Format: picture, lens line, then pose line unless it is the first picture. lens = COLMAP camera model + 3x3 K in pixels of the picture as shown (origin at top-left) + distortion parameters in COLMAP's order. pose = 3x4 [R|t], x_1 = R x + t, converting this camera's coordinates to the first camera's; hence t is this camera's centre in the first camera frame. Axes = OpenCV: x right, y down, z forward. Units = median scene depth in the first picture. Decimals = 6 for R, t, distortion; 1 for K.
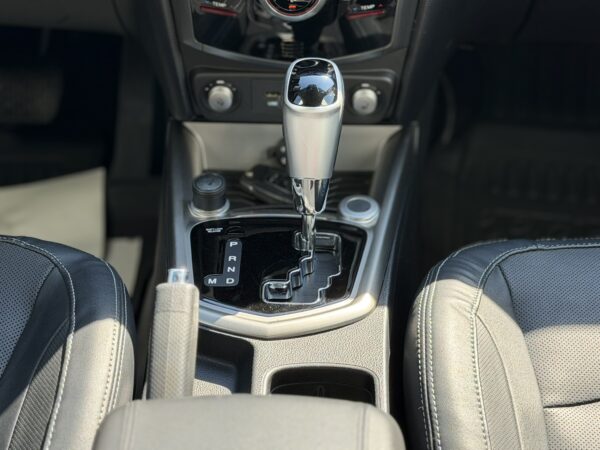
lens RADIAL K [[1399.6, 0, 295.3], [0, 1399.6, 227.4], [0, 0, 1]] dist [0.102041, 0.000000]
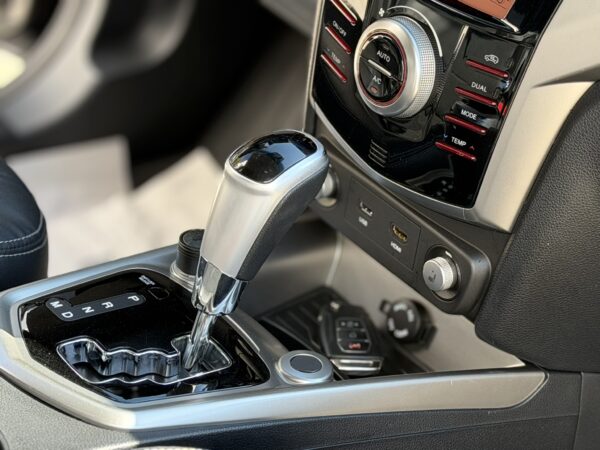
lens RADIAL K [[1796.5, 0, 303.8], [0, 1796.5, 224.5], [0, 0, 1]] dist [0.232341, 0.000000]
pose [[0.610421, 0.457041, -0.646916, 0.631319], [-0.579334, 0.814580, 0.028843, -0.103366], [0.540147, 0.357174, 0.762016, 0.264453]]
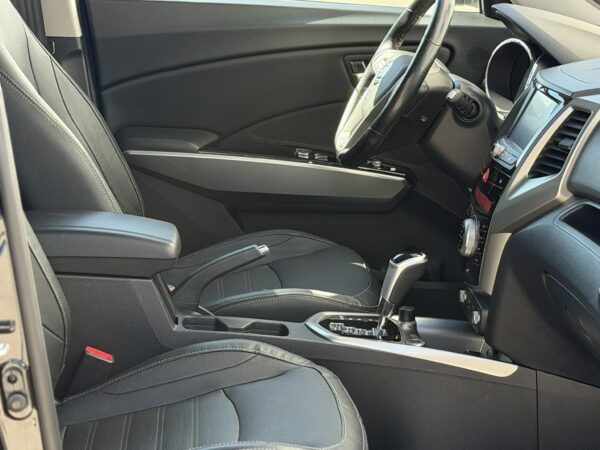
lens RADIAL K [[1608.2, 0, 299.9], [0, 1608.2, 221.9], [0, 0, 1]] dist [0.152355, 0.000000]
pose [[0.101778, 0.222724, -0.969554, 2.176163], [-0.639733, 0.761019, 0.107664, -0.282878], [0.761829, 0.609298, 0.219938, 0.302614]]
